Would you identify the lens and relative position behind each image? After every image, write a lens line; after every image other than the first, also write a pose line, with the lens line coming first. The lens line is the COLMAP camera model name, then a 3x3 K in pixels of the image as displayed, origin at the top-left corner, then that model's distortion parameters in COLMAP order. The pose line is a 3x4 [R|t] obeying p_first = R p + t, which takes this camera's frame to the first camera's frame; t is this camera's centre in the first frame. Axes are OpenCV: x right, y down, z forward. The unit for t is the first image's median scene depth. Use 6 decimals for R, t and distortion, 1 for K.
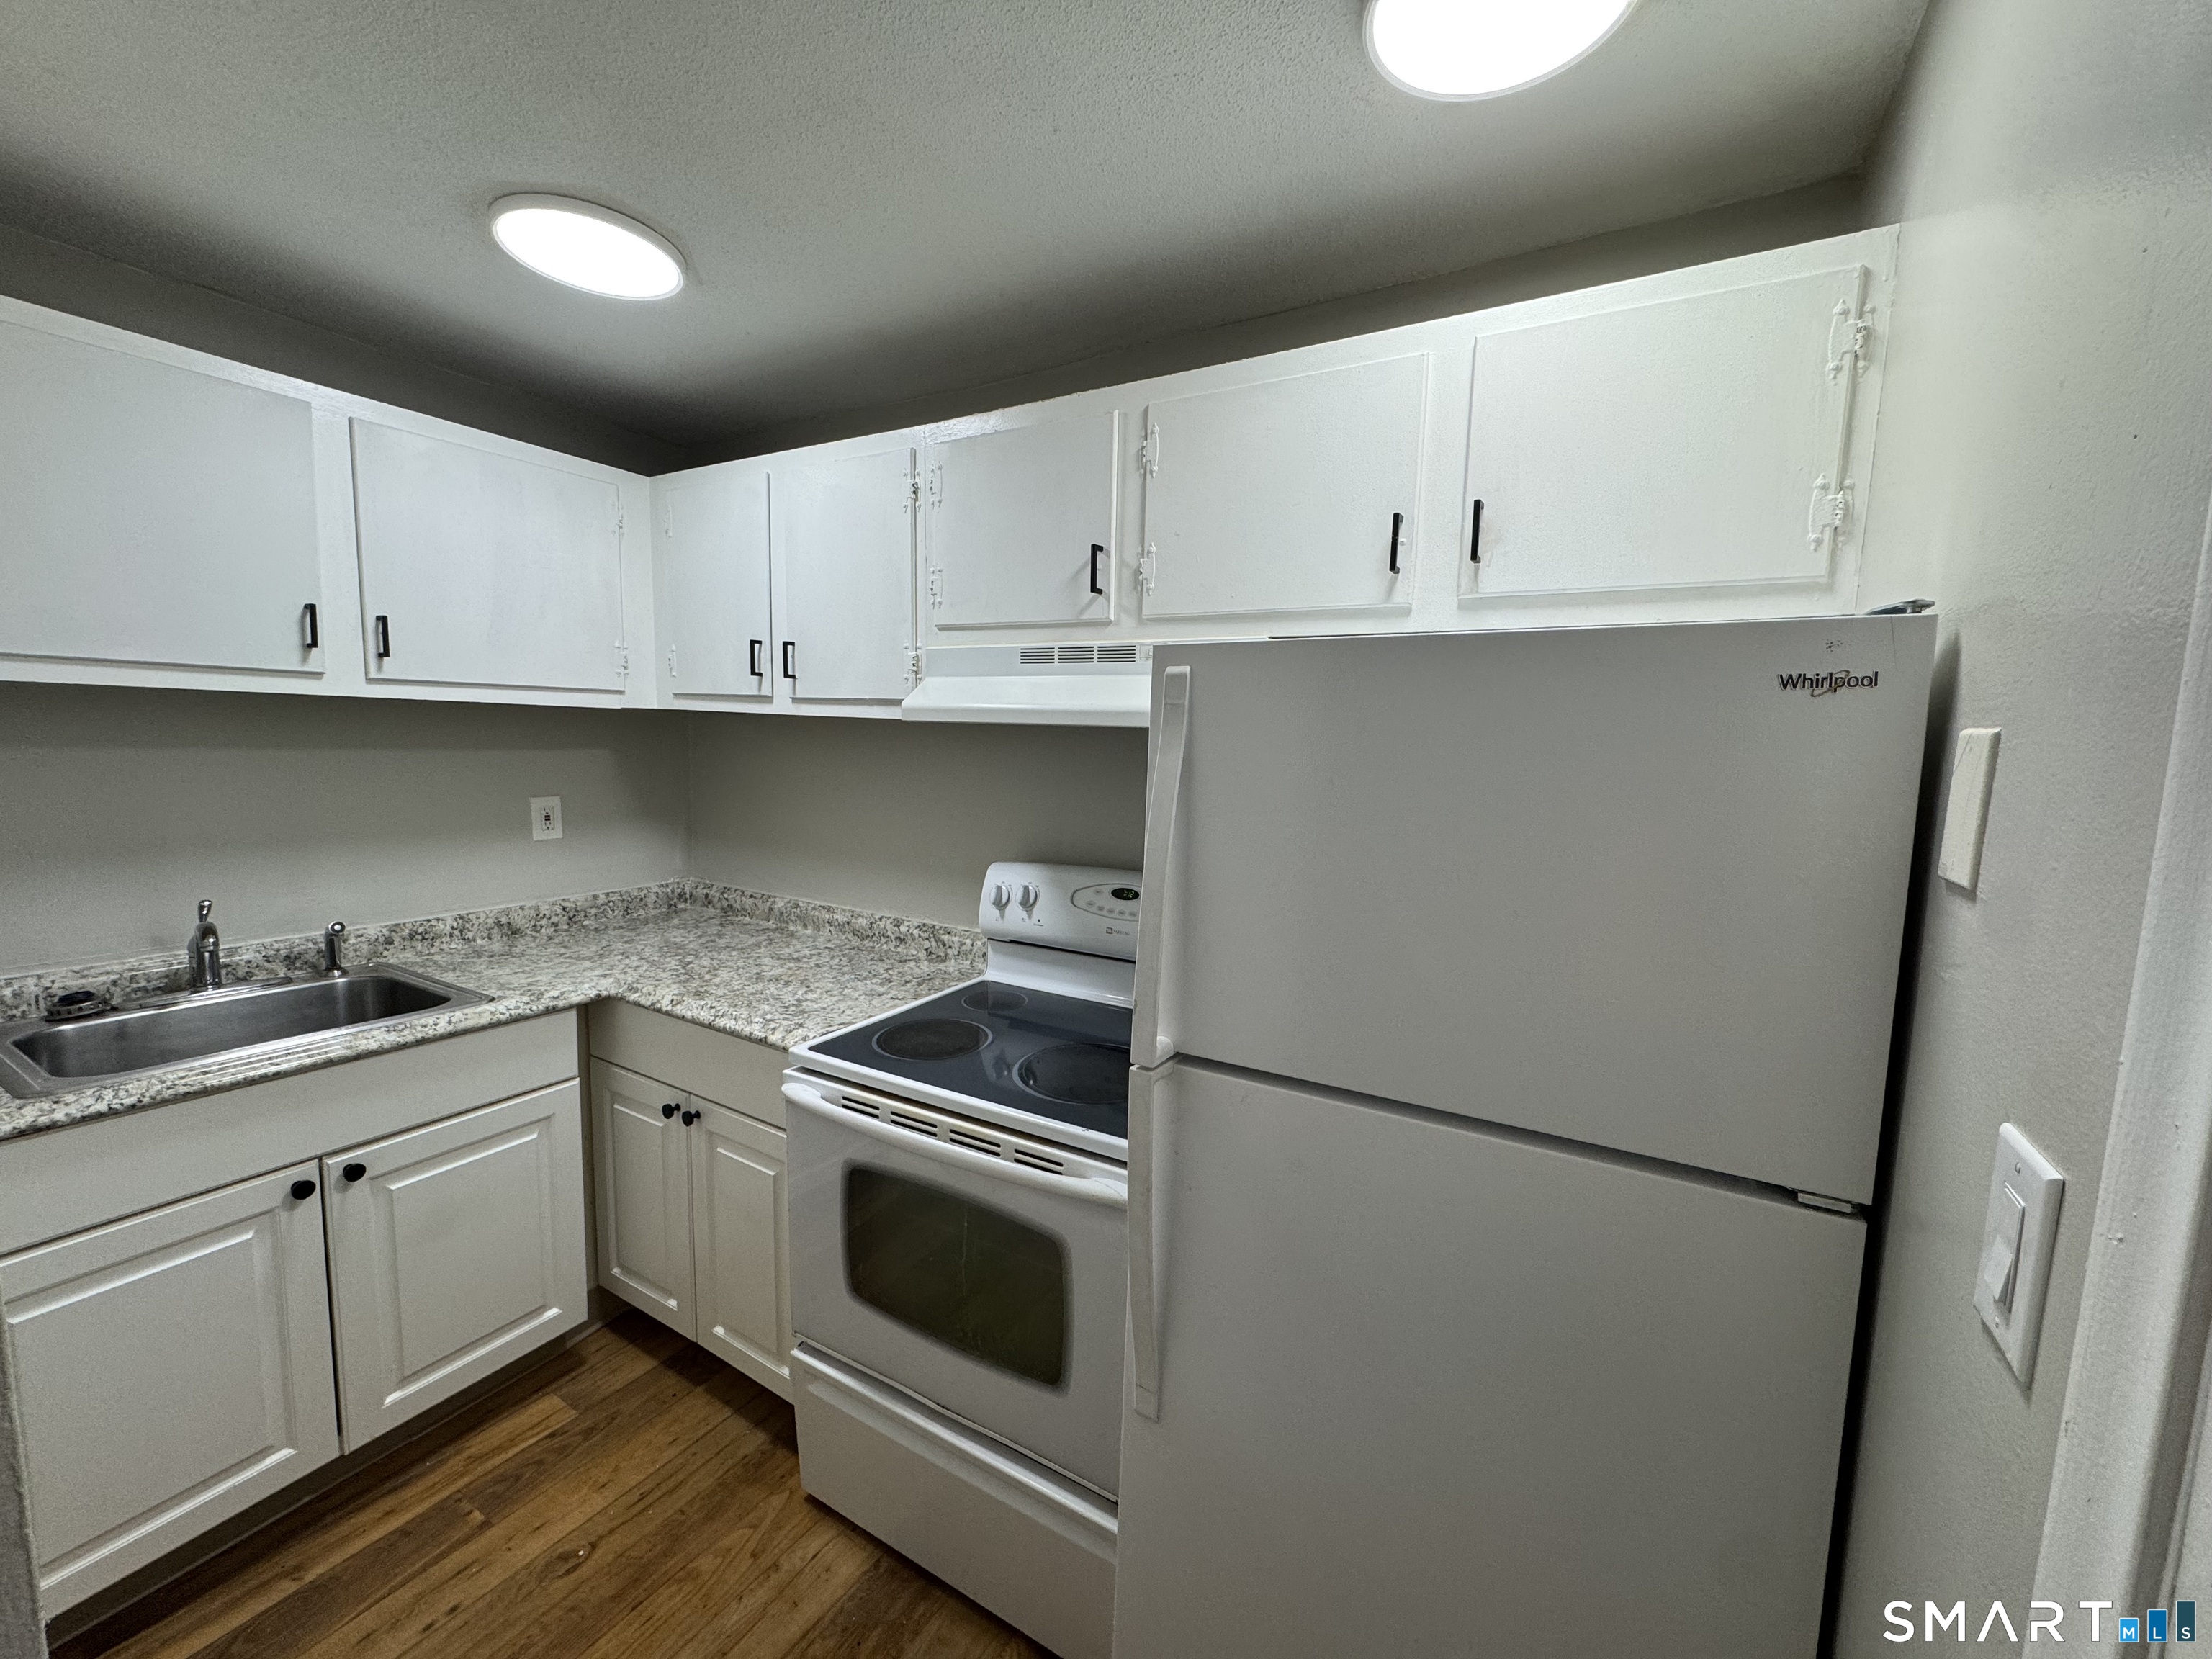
lens RADIAL K [[881.2, 0, 1109.7], [0, 881.2, 817.6], [0, 0, 1]] dist [-0.002002, -0.000146]
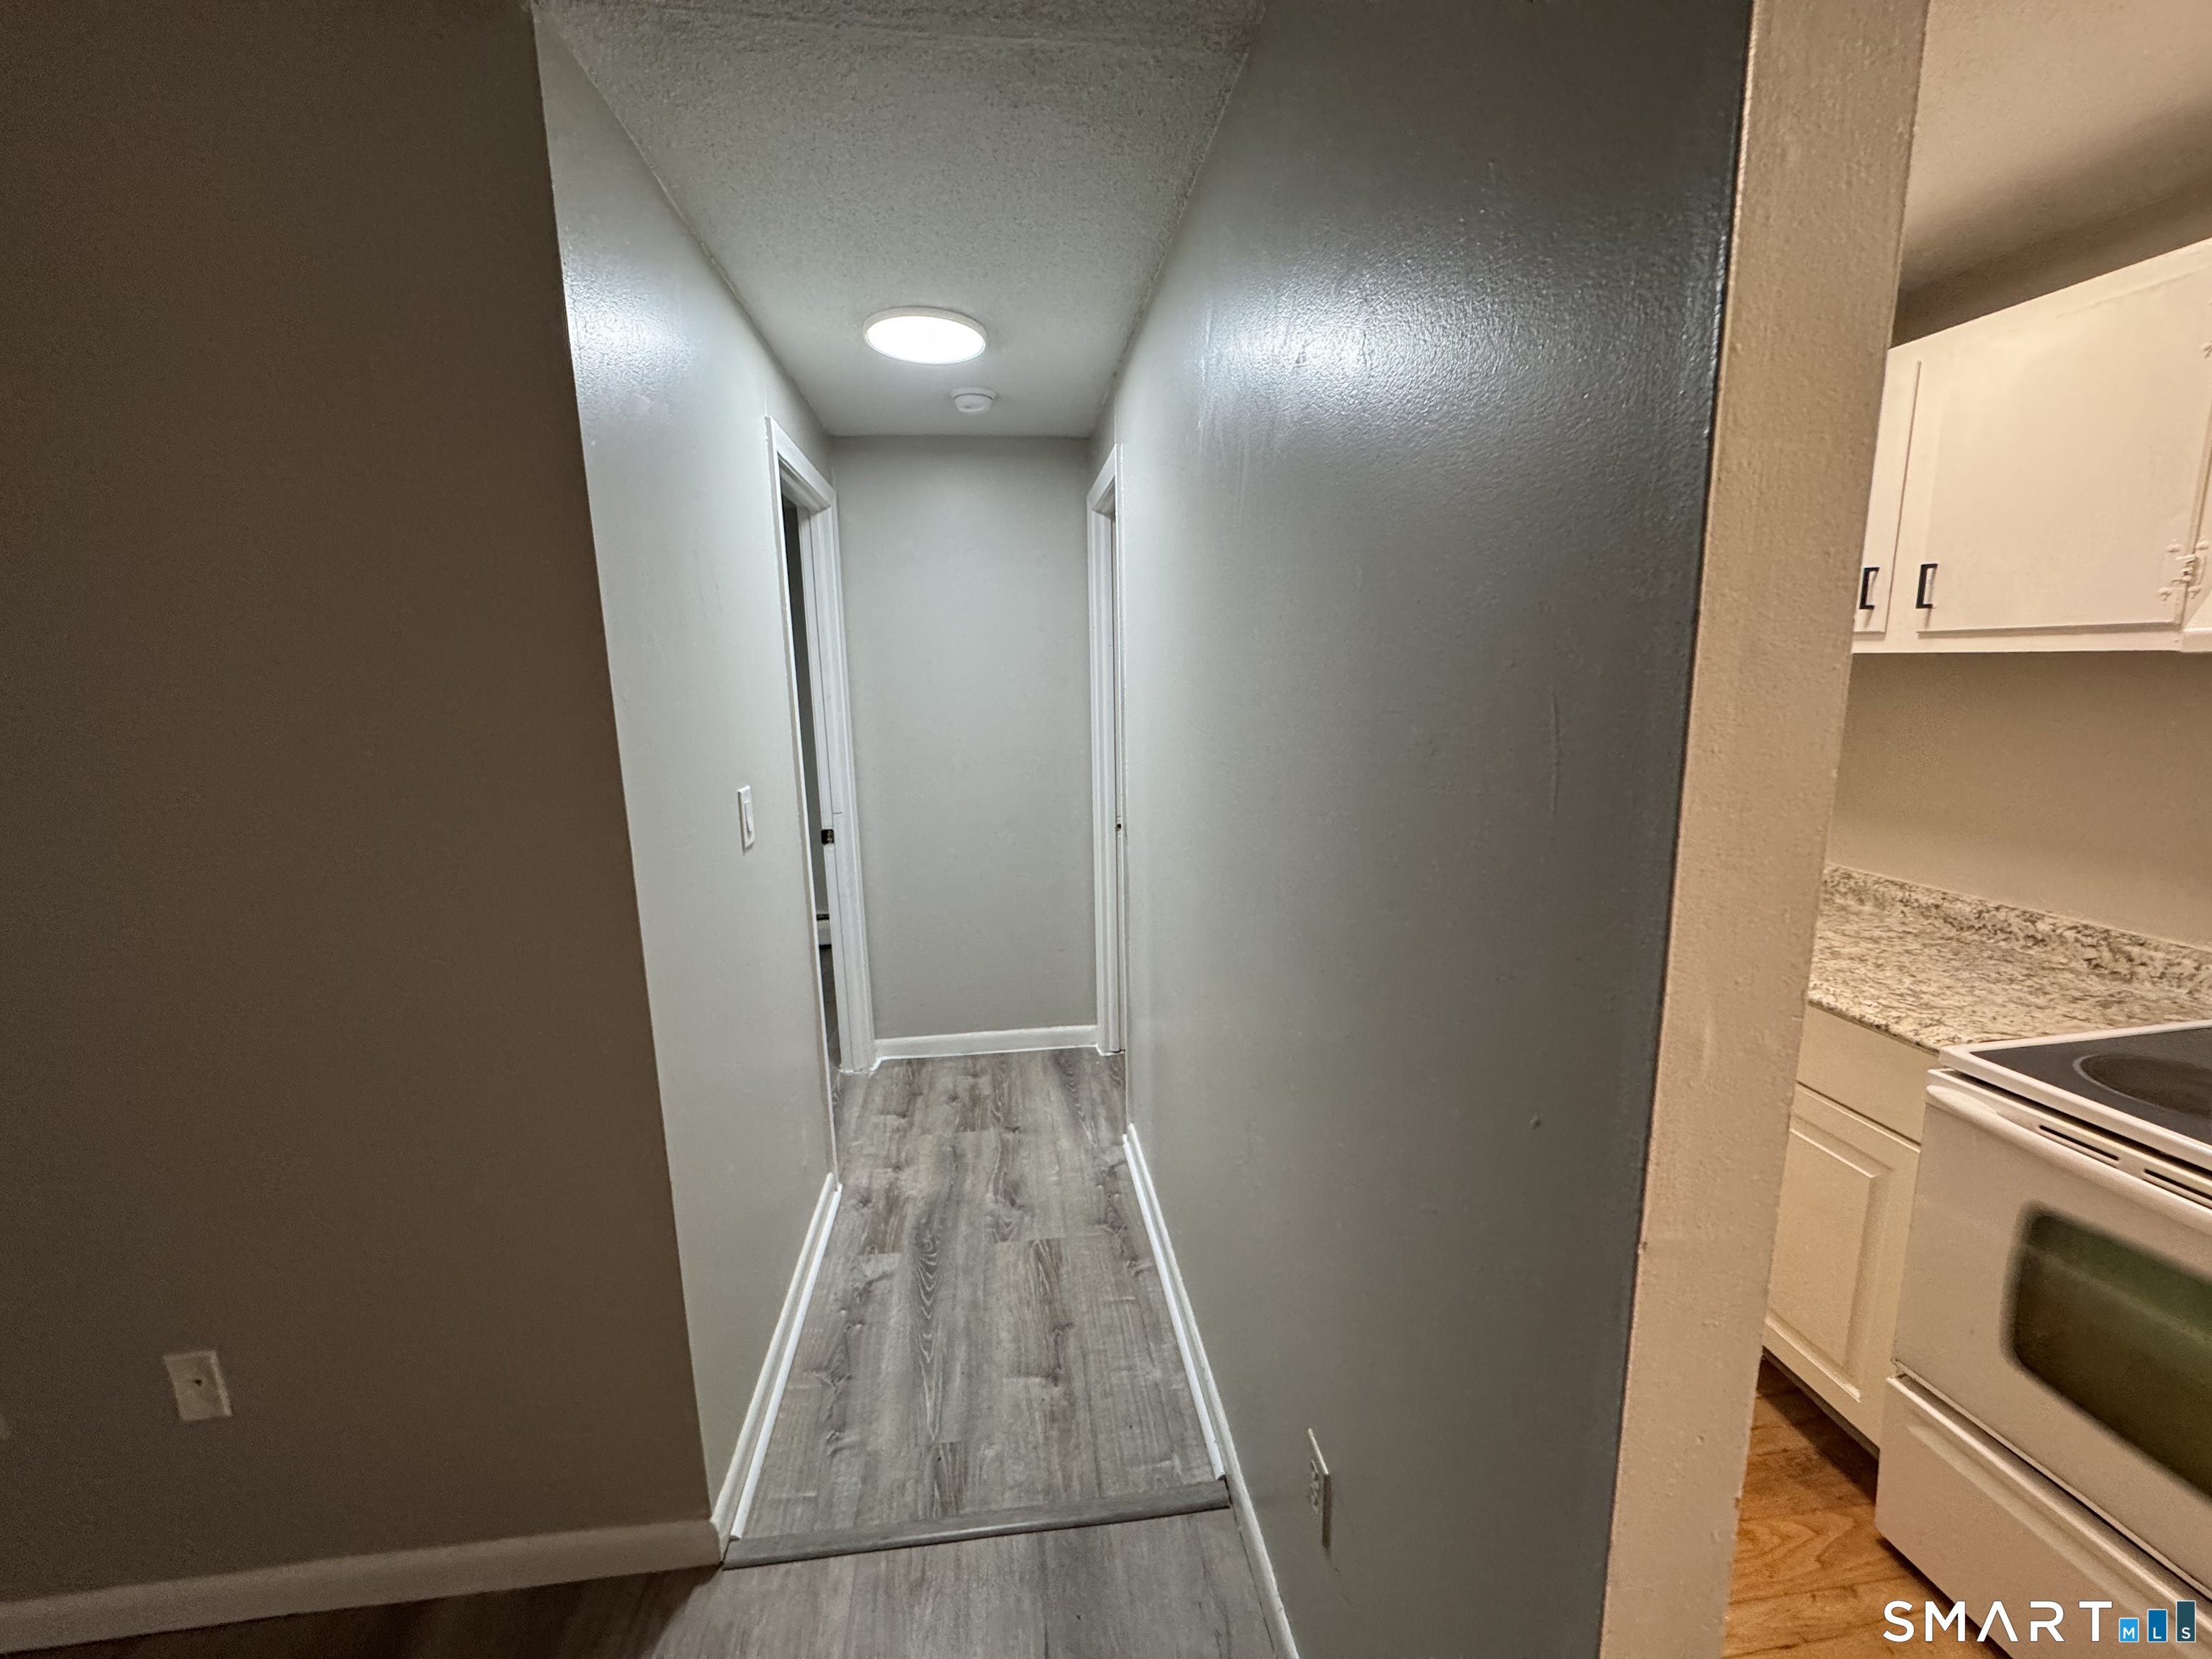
lens RADIAL K [[881.2, 0, 1109.6], [0, 881.2, 823.3], [0, 0, 1]] dist [-0.002002, -0.000146]
pose [[0.622084, 0.093732, -0.777319, -0.188808], [-0.041552, 0.995361, 0.086770, 0.004679], [0.781847, -0.021679, 0.623094, -0.135896]]
